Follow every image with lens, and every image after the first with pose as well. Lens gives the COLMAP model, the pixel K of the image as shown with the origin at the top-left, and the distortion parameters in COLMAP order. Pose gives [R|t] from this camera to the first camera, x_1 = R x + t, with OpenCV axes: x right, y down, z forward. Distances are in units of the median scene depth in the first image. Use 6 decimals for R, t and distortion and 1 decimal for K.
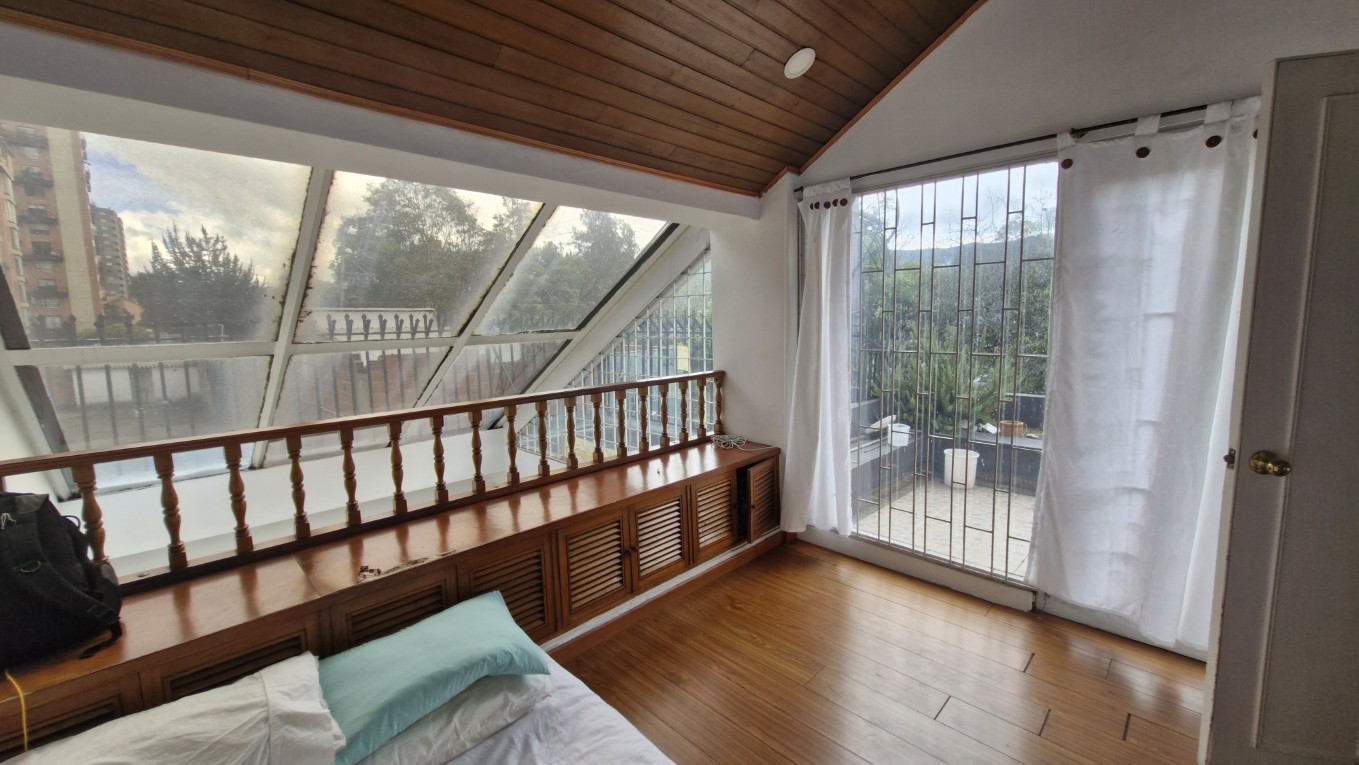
lens RADIAL K [[535.6, 0, 681.5], [0, 535.6, 380.3], [0, 0, 1]] dist [0.001298, 0.000098]
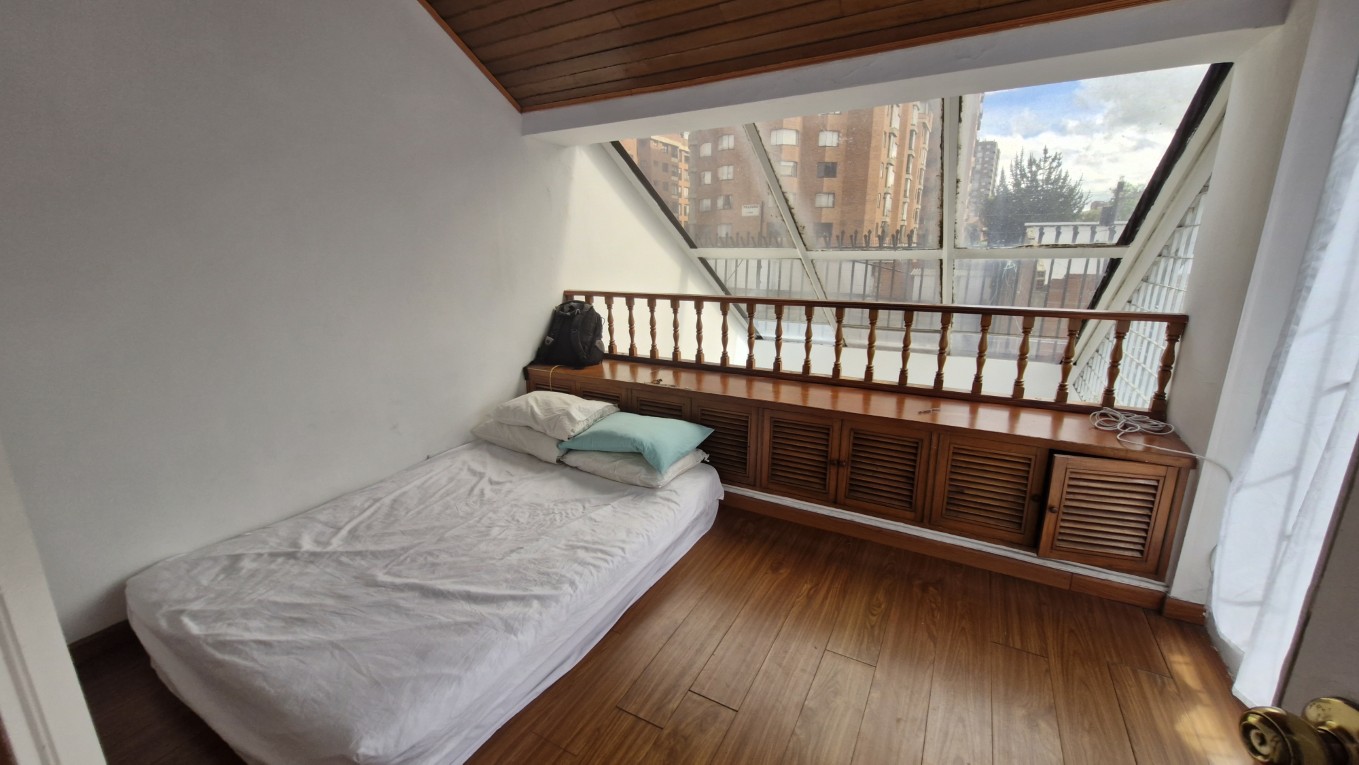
lens RADIAL K [[535.6, 0, 681.5], [0, 535.6, 380.3], [0, 0, 1]] dist [0.001298, 0.000098]
pose [[0.271120, 0.247583, -0.930159, 0.174279], [-0.105642, 0.968170, 0.226908, -0.007613], [0.956731, 0.036744, 0.288646, 0.097925]]
